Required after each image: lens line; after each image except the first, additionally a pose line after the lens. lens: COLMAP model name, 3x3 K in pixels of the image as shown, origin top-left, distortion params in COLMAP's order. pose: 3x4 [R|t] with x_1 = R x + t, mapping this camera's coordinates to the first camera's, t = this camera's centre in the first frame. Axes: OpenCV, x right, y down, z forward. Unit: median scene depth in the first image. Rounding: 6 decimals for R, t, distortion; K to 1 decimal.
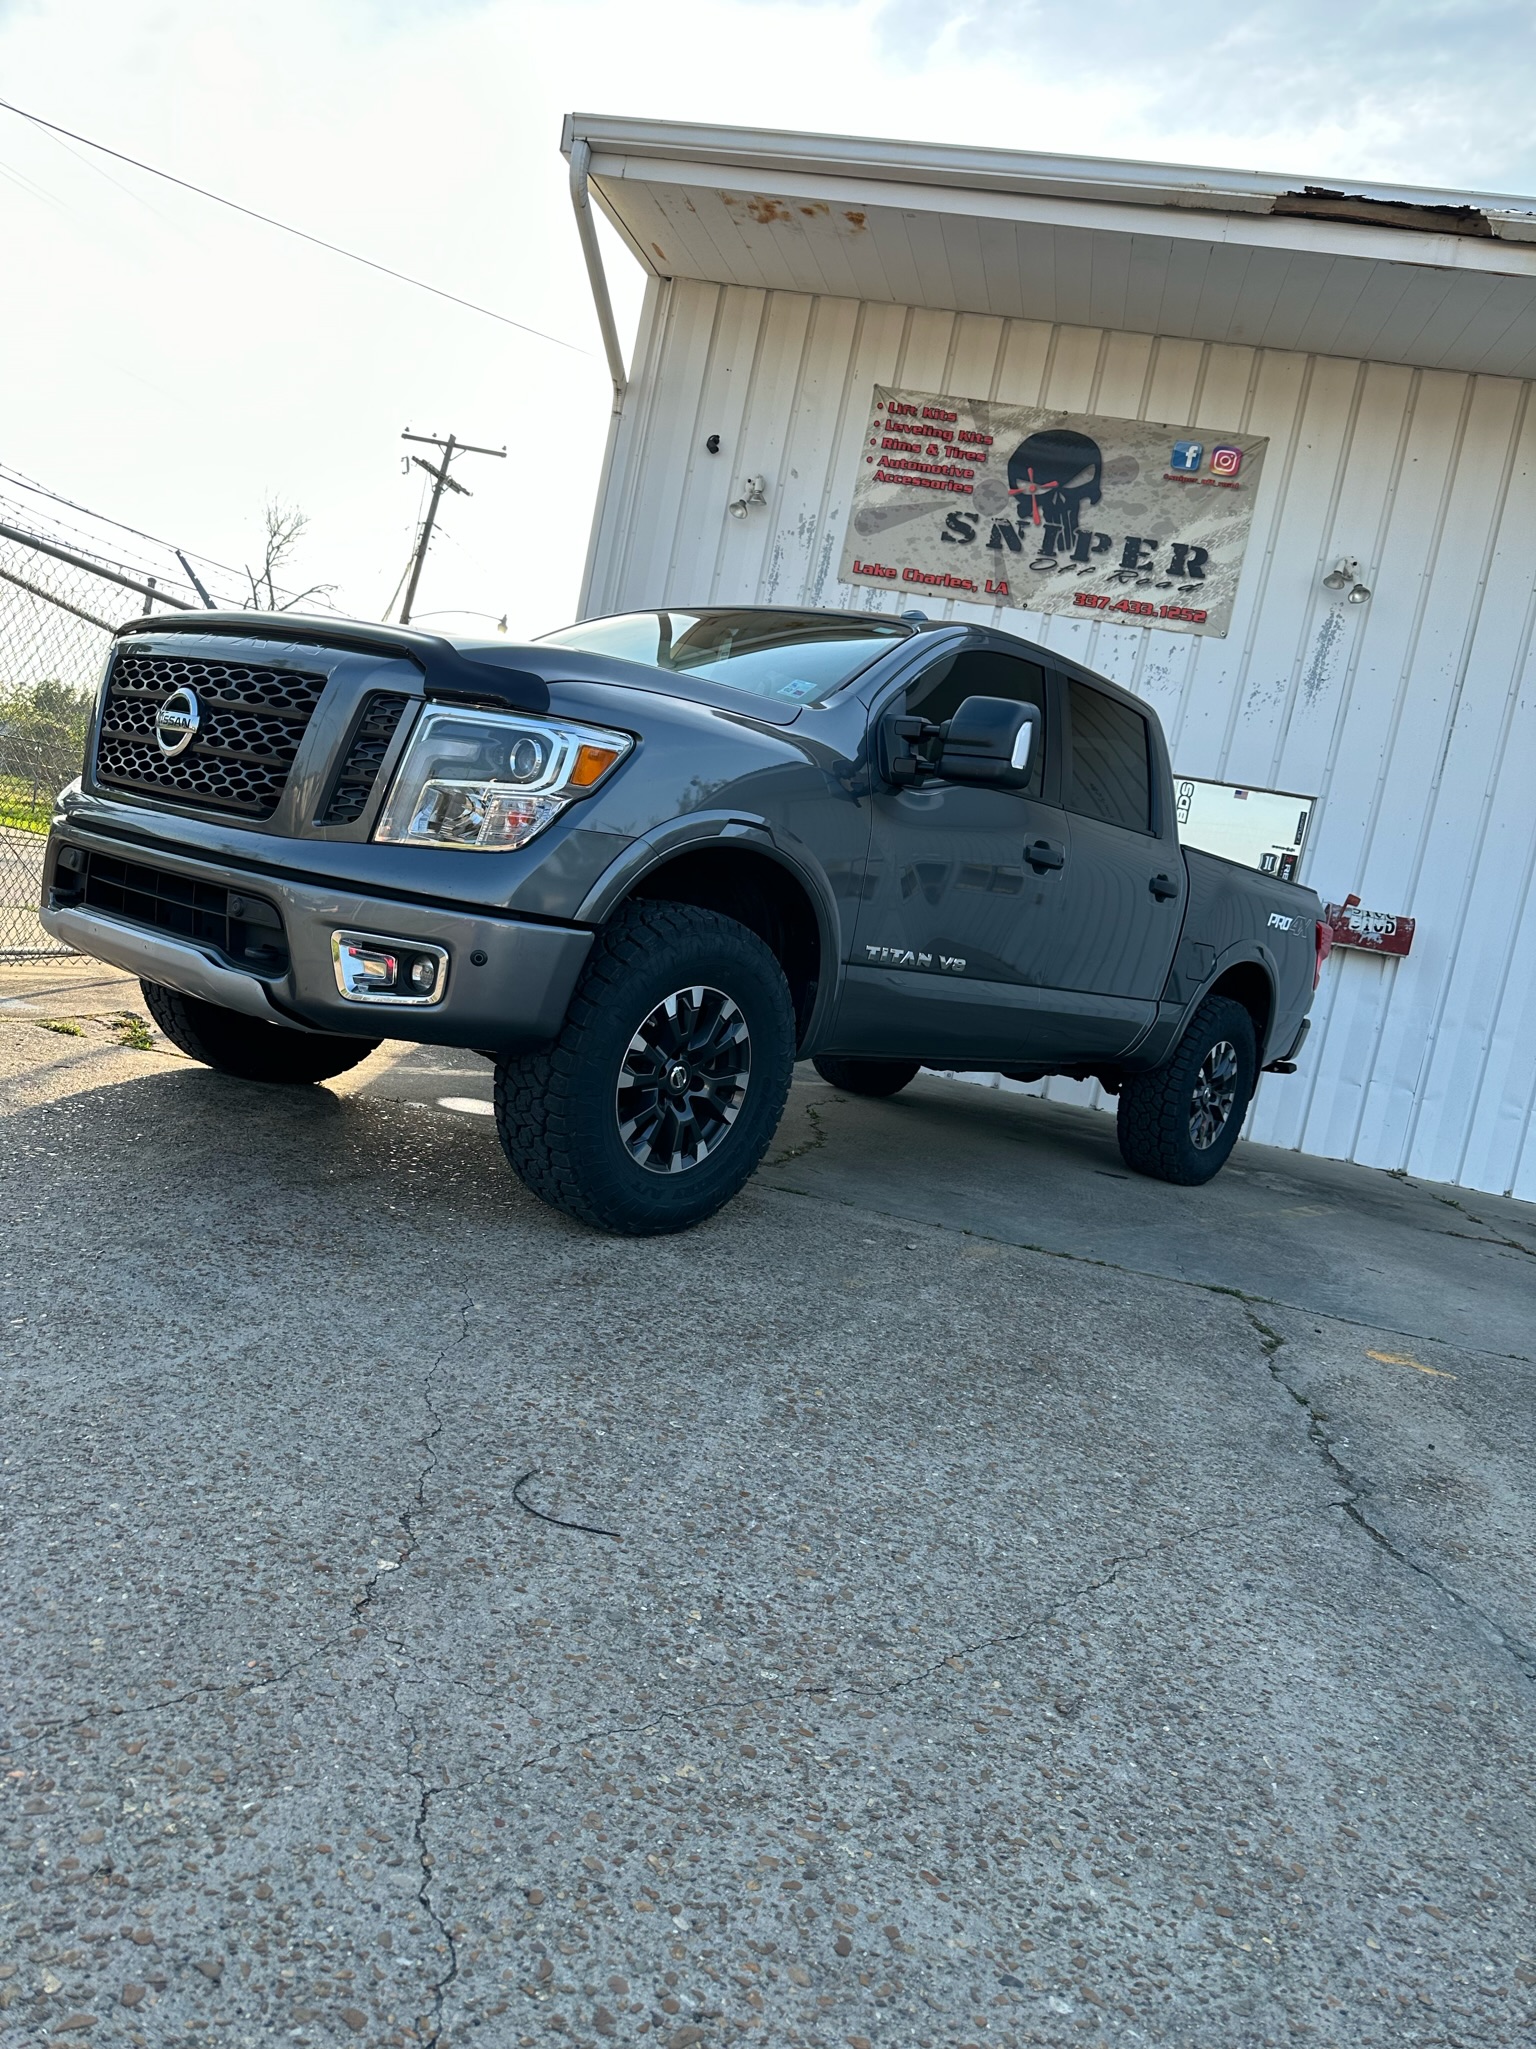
lens RADIAL K [[1459.8, 0, 761.6], [0, 1459.8, 1031.4], [0, 0, 1]] dist [0.023253, -0.034134]
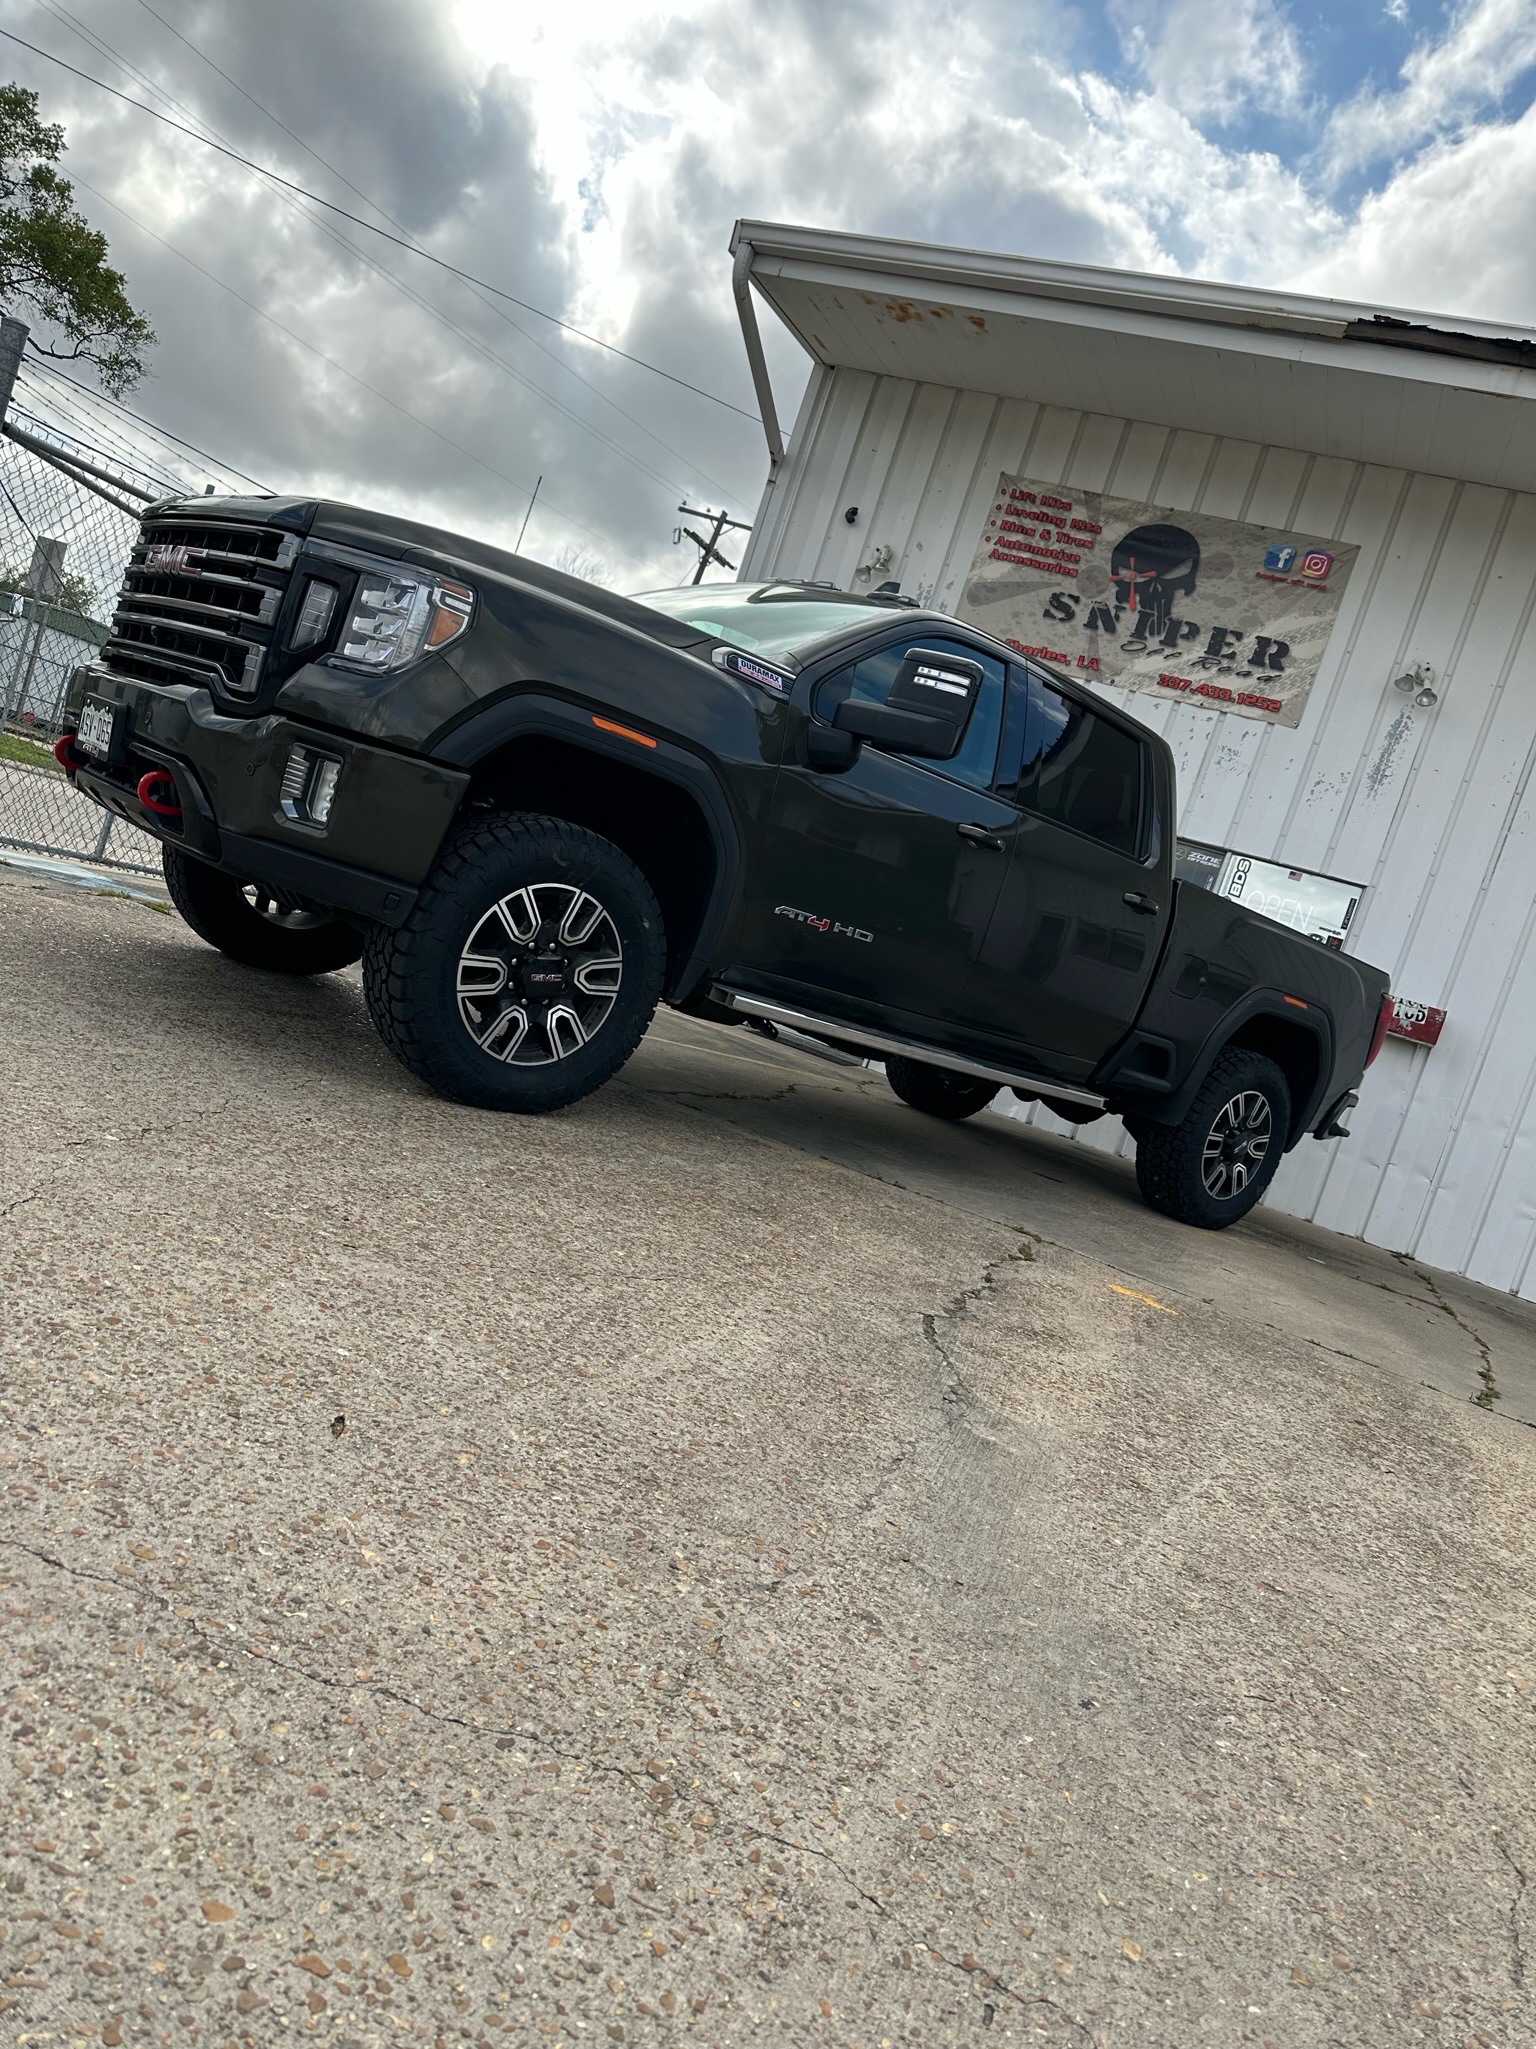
lens RADIAL K [[1441.0, 0, 773.6], [0, 1441.0, 1037.8], [0, 0, 1]] dist [0.155147, -0.337414]
pose [[0.980171, 0.129902, -0.149632, 0.134978], [-0.137697, 0.989544, -0.042922, 0.050602], [0.142492, 0.062675, 0.987810, -0.085894]]
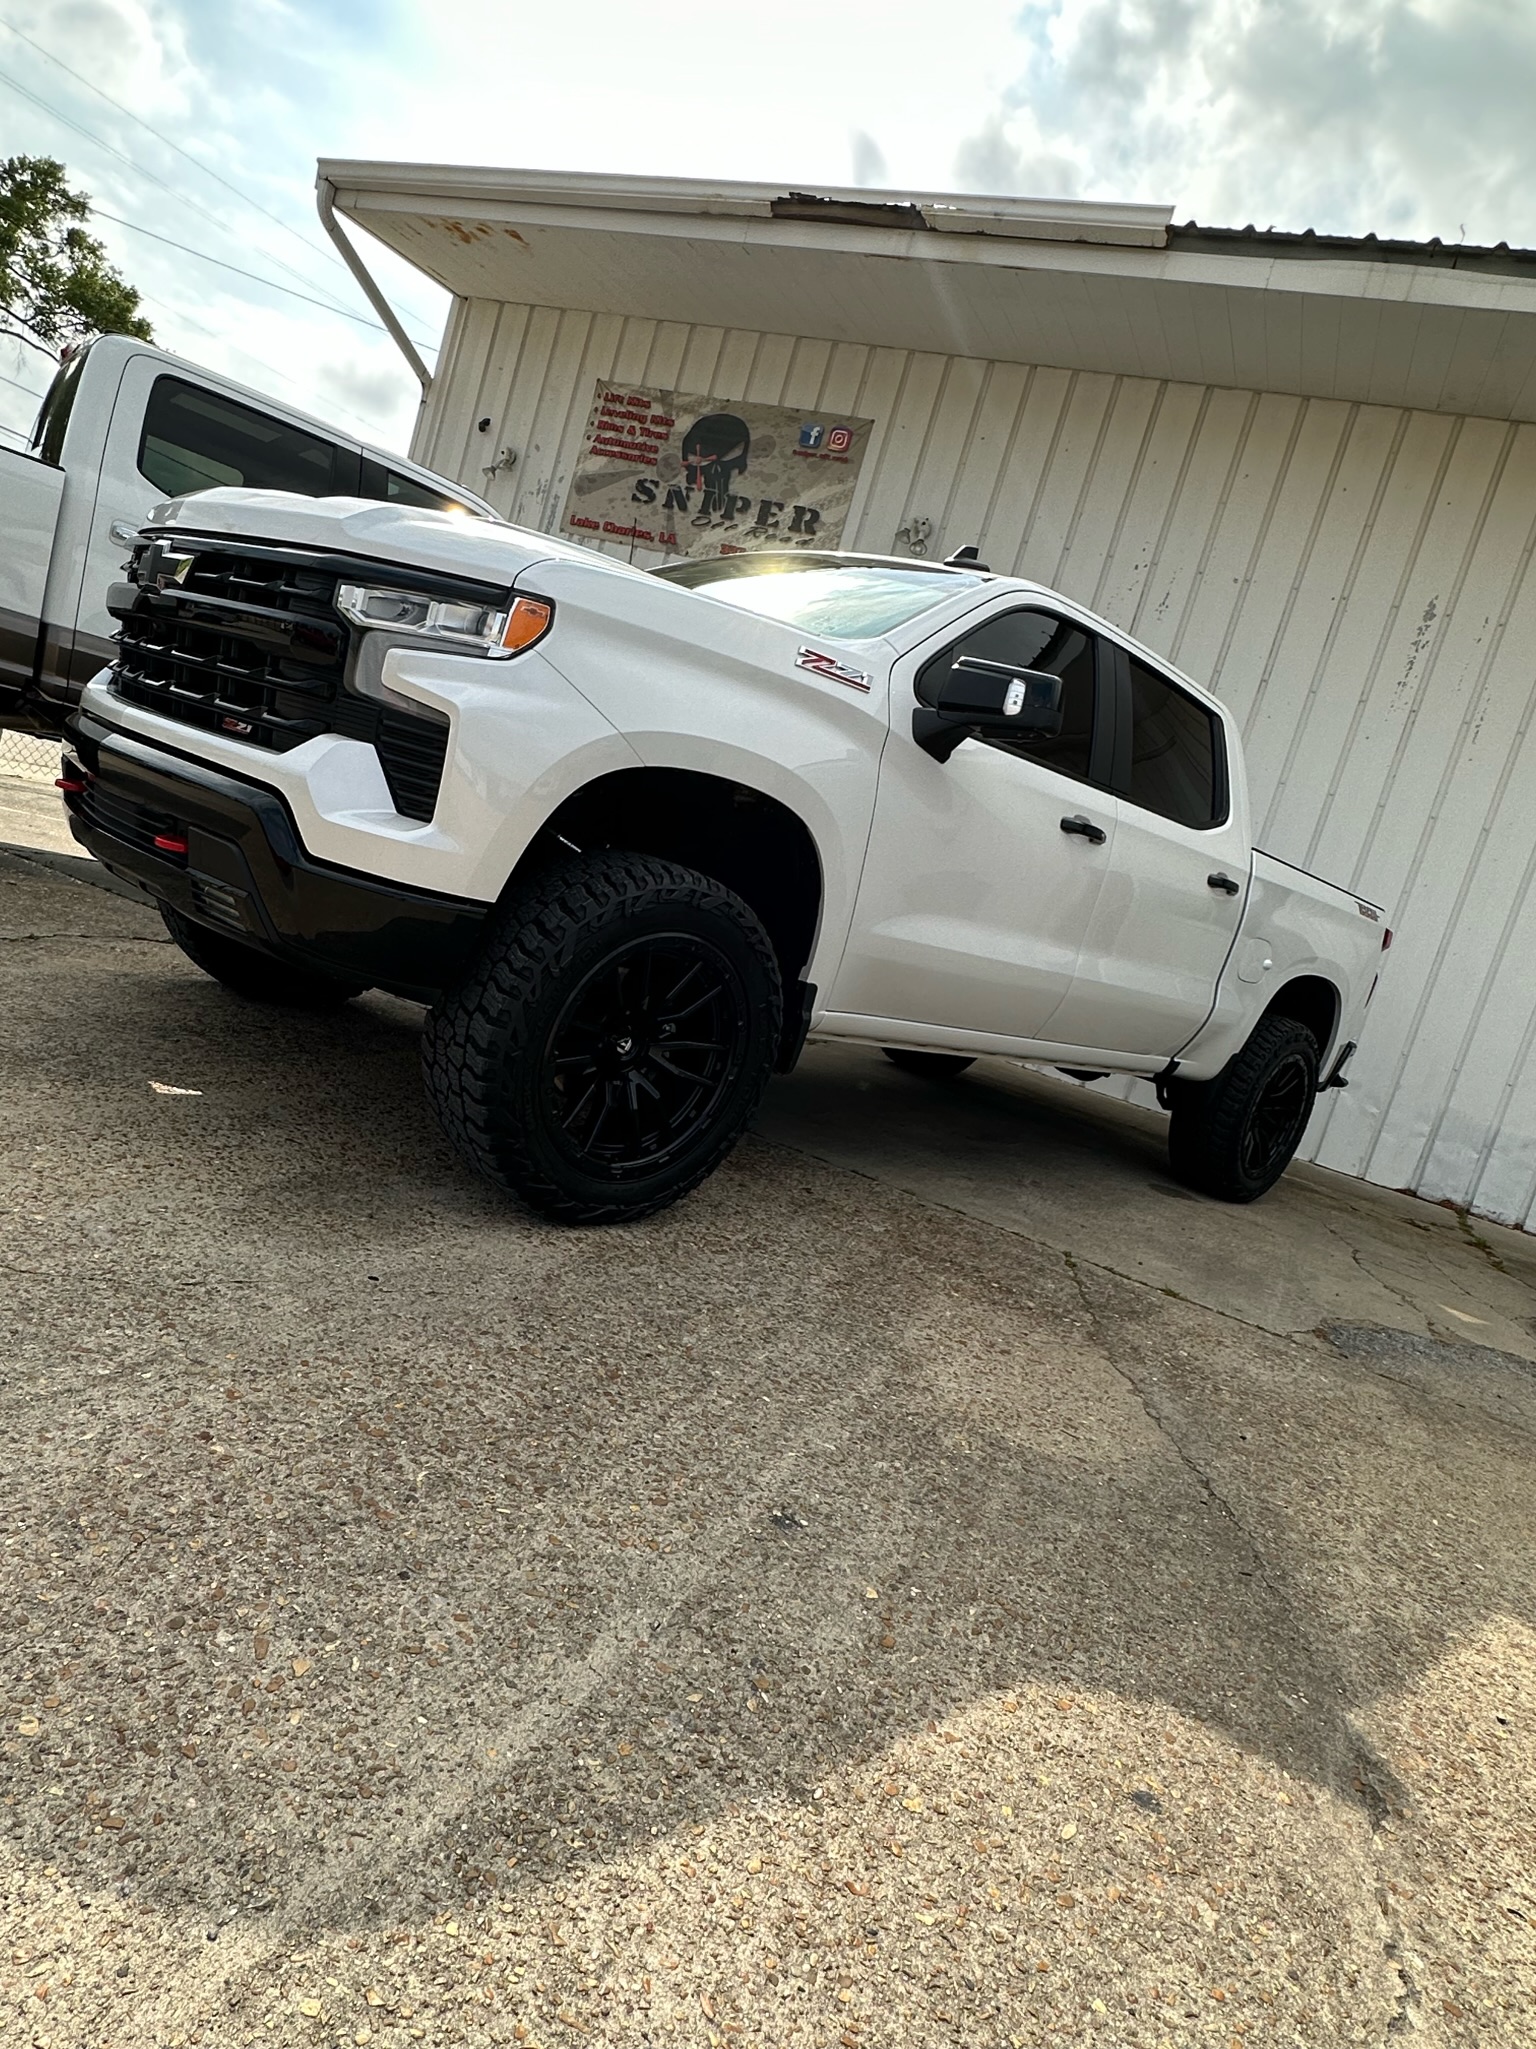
lens RADIAL K [[1231.6, 0, 768.0], [0, 1231.6, 1024.5], [0, 0, 1]] dist [-0.002791, 0.000646]
pose [[0.975221, 0.109671, -0.192135, 0.511254], [-0.110277, 0.993872, 0.007568, 0.096460], [0.191788, 0.013808, 0.981339, -0.015361]]
